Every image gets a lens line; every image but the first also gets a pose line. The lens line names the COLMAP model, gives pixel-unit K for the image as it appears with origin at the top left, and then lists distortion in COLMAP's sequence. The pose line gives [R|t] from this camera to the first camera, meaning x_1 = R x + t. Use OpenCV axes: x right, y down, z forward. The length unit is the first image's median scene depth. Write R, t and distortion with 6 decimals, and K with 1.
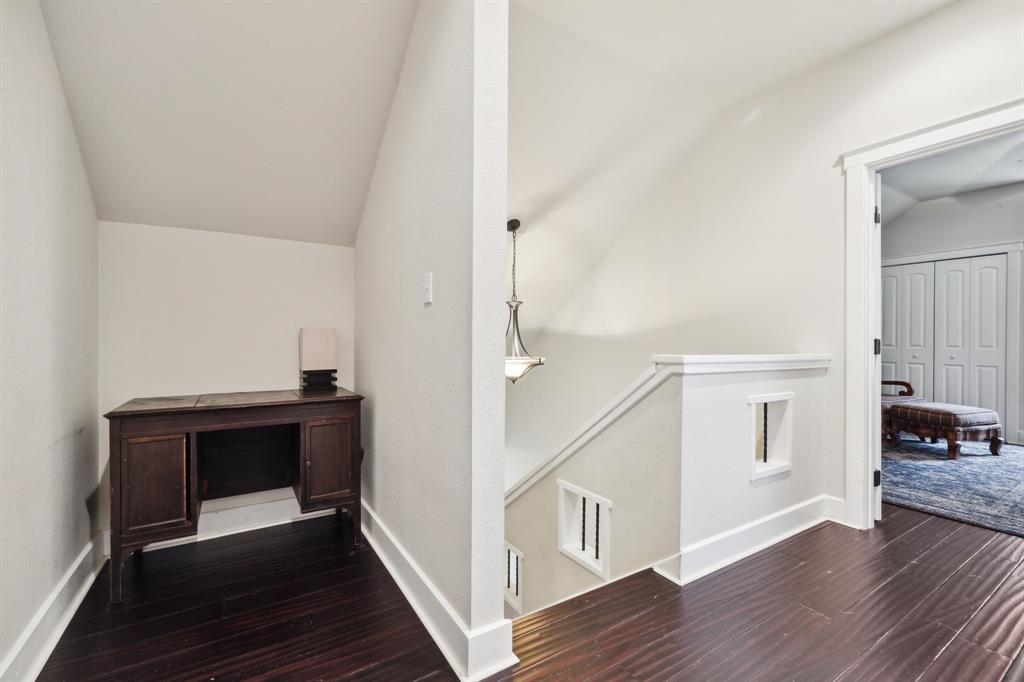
lens RADIAL K [[444.9, 0, 514.2], [0, 444.9, 344.9], [0, 0, 1]] dist [-0.000367, -0.000817]
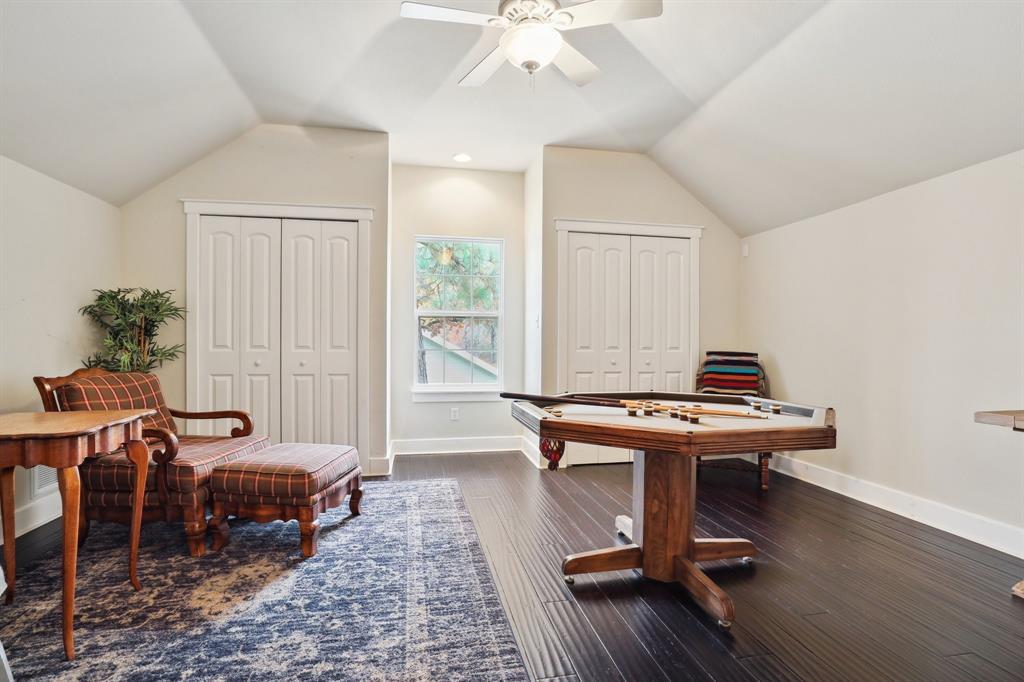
lens RADIAL K [[488.8, 0, 513.1], [0, 488.8, 341.3], [0, 0, 1]] dist [-0.000648, -0.000060]
pose [[0.365004, -0.005405, 0.930990, 0.493904], [0.001113, 0.999985, 0.005370, -0.014214], [-0.931005, -0.000924, 0.365005, 0.517372]]
